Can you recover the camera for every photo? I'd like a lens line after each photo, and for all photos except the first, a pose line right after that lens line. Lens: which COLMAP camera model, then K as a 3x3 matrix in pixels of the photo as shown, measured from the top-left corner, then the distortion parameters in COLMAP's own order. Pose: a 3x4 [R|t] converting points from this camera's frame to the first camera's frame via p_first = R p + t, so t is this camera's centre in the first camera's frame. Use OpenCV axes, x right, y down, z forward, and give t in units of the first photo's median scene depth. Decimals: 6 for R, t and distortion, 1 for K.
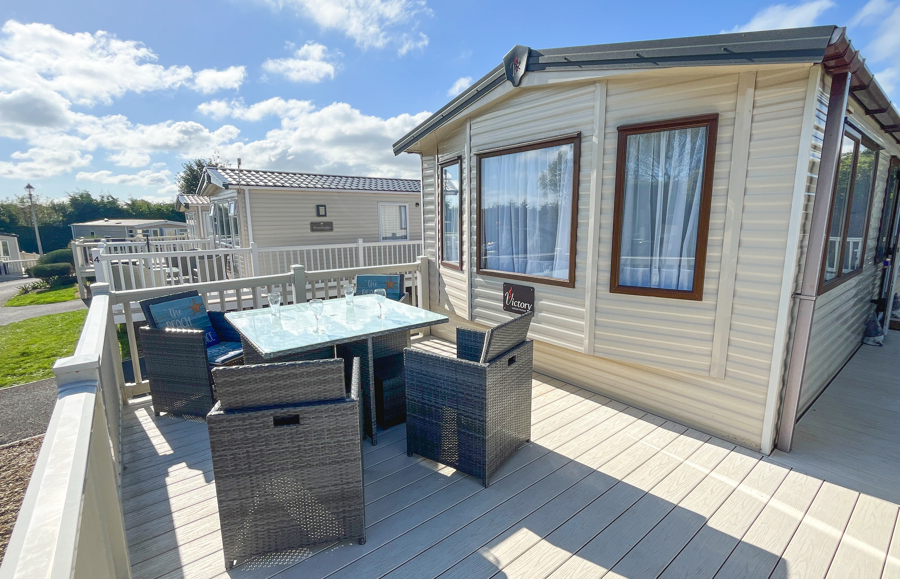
lens RADIAL K [[413.7, 0, 471.2], [0, 413.7, 291.8], [0, 0, 1]] dist [-0.001418, -0.001460]
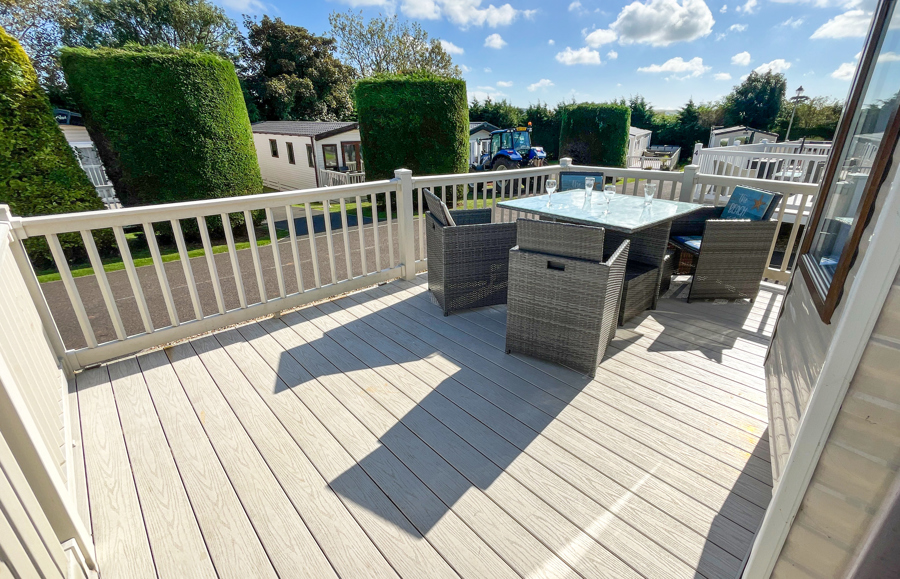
lens RADIAL K [[413.7, 0, 448.9], [0, 413.7, 283.6], [0, 0, 1]] dist [-0.001418, -0.001460]
pose [[0.025223, 0.387509, -0.921521, 1.060190], [-0.149791, 0.912872, 0.379772, -0.134892], [0.988396, 0.128457, 0.081070, 0.723440]]
